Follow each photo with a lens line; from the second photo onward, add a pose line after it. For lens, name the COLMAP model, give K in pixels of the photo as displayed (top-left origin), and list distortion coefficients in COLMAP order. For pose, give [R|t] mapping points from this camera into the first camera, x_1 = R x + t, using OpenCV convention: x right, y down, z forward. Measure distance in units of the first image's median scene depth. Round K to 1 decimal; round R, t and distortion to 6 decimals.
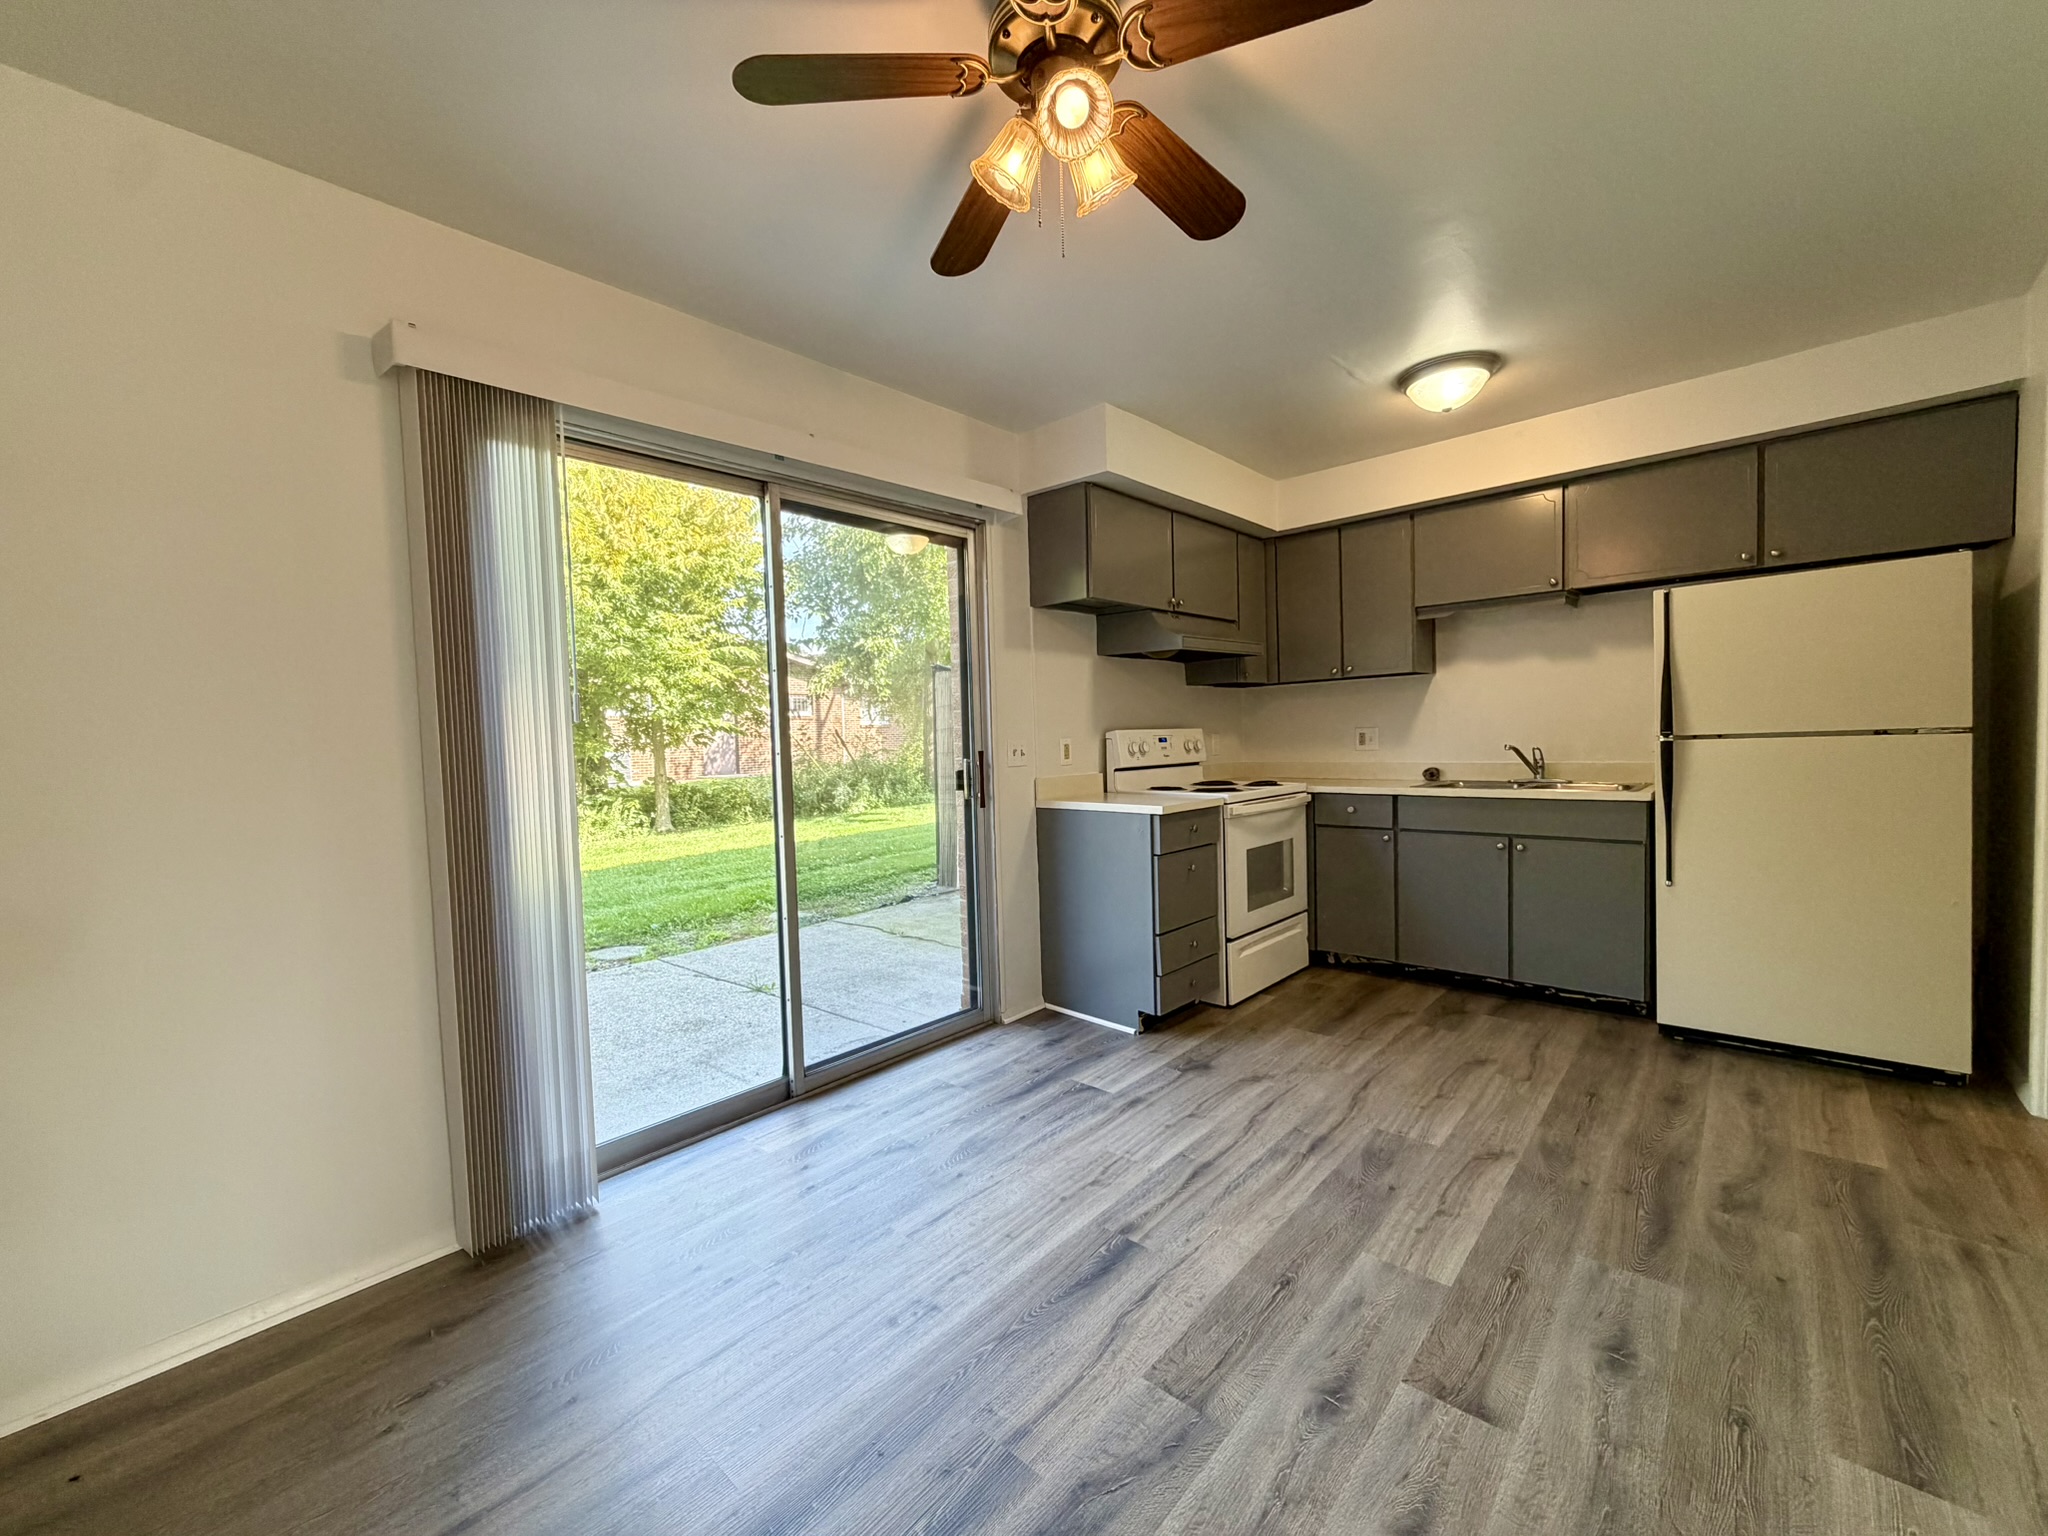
lens RADIAL K [[823.2, 0, 1020.2], [0, 823.2, 770.2], [0, 0, 1]] dist [-0.003959, 0.001046]
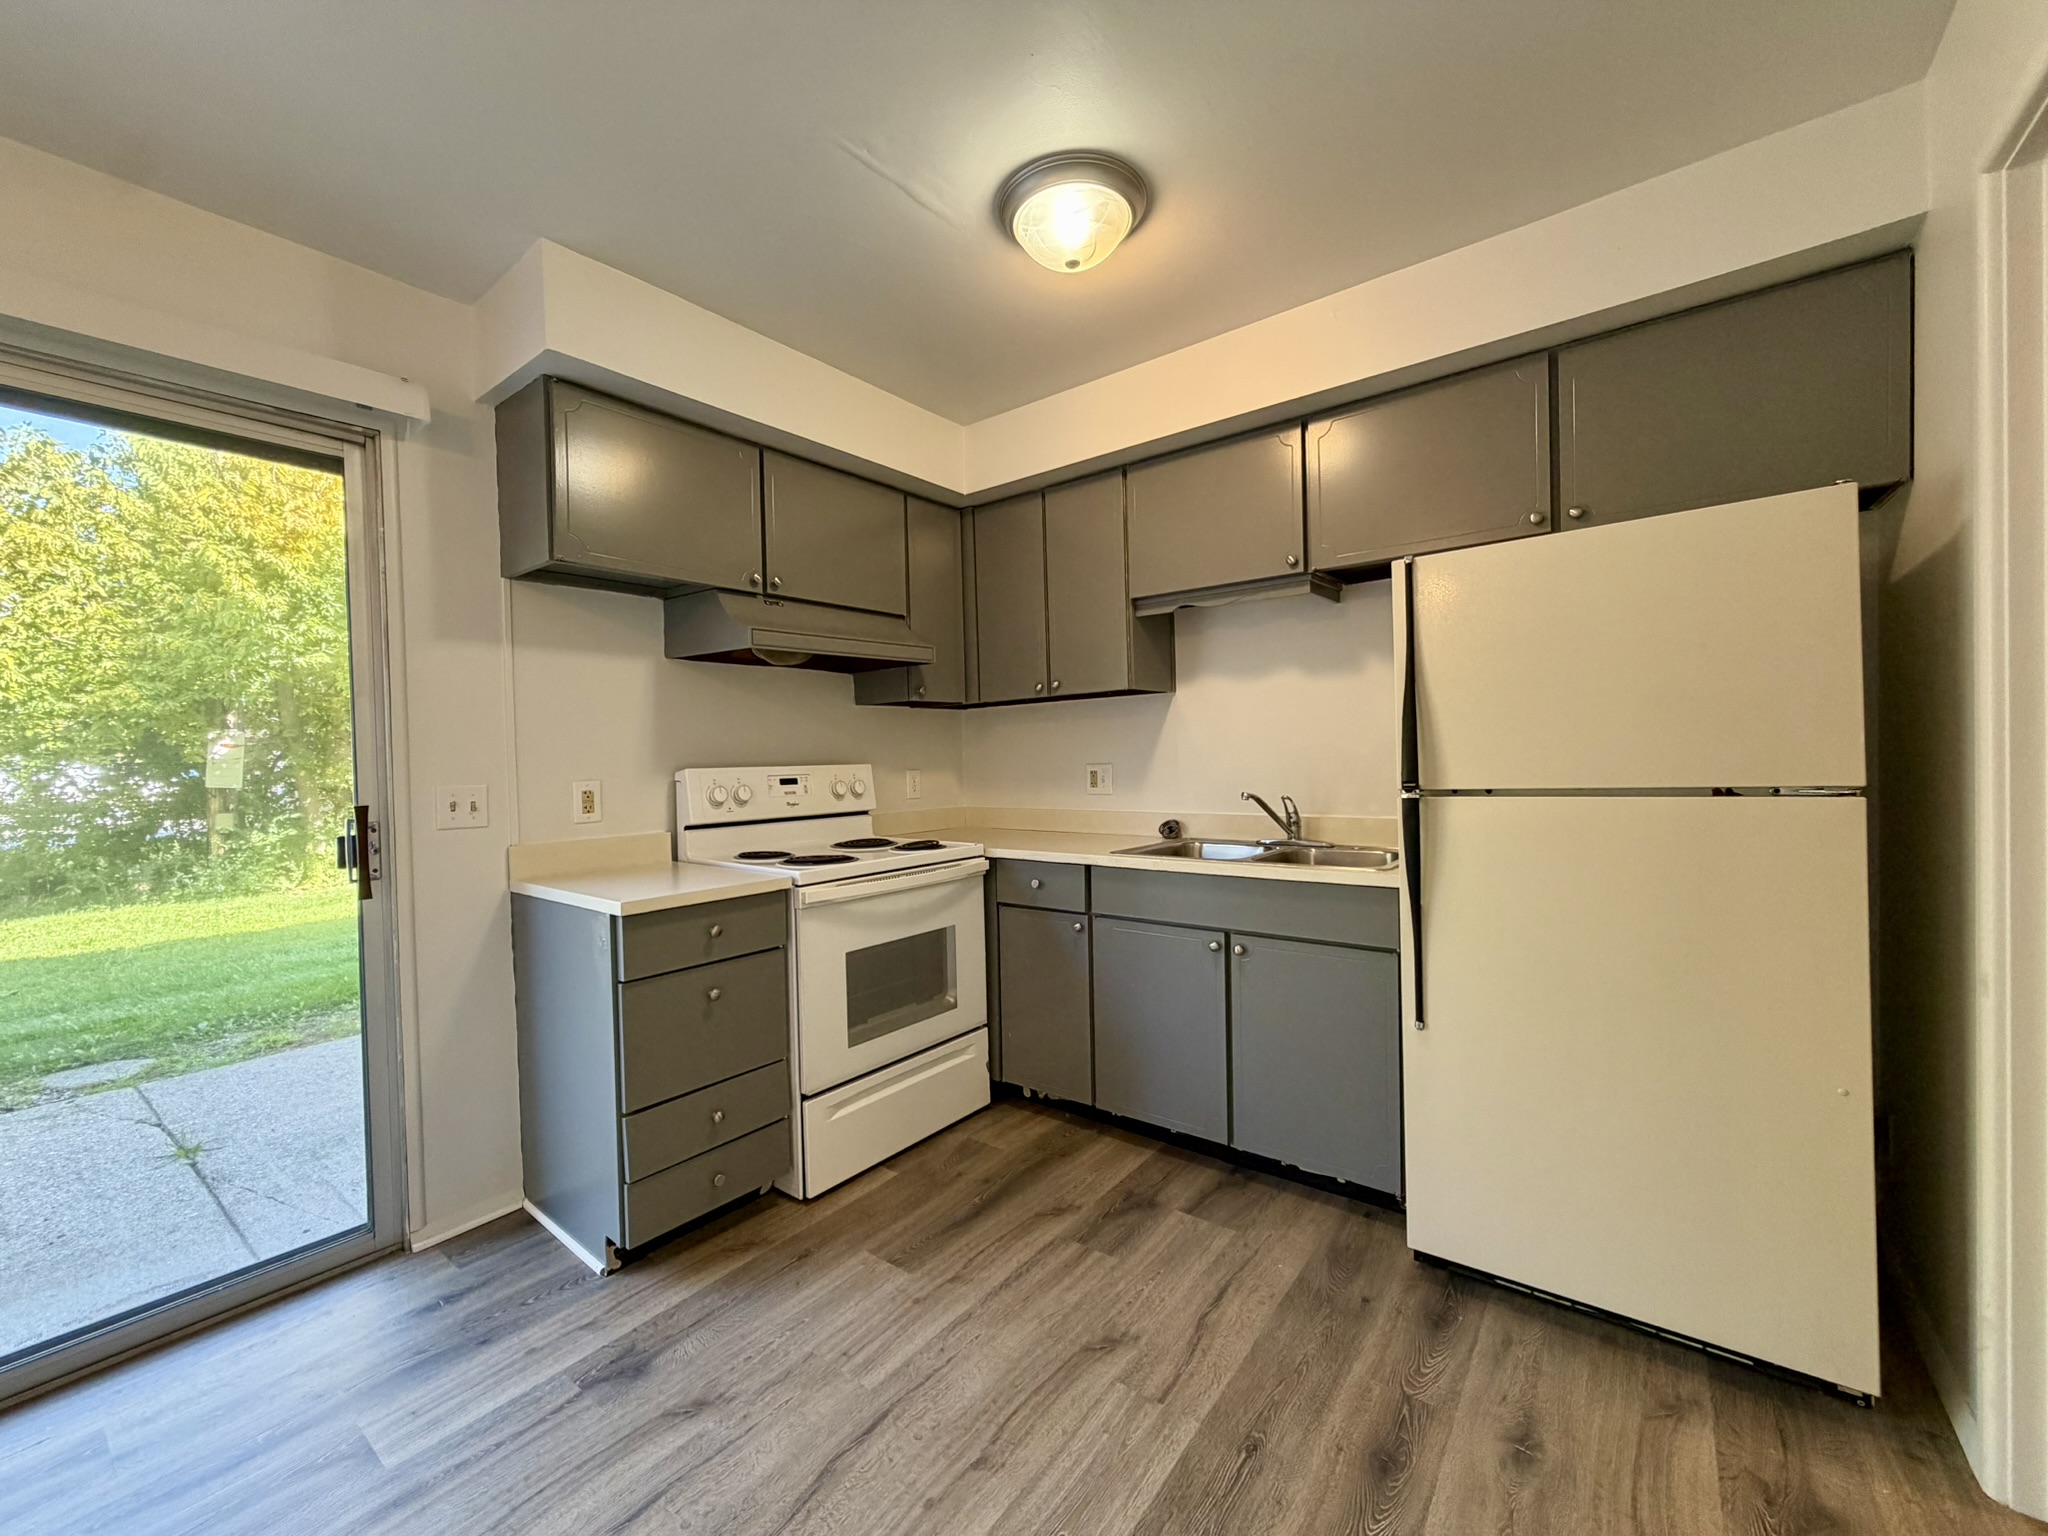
lens RADIAL K [[823.2, 0, 1022.1], [0, 823.2, 769.1], [0, 0, 1]] dist [-0.003959, 0.001046]
pose [[0.996368, 0.005693, 0.084963, 0.402470], [-0.003202, 0.999562, -0.029424, -0.035348], [-0.085093, 0.029045, 0.995950, 0.367629]]
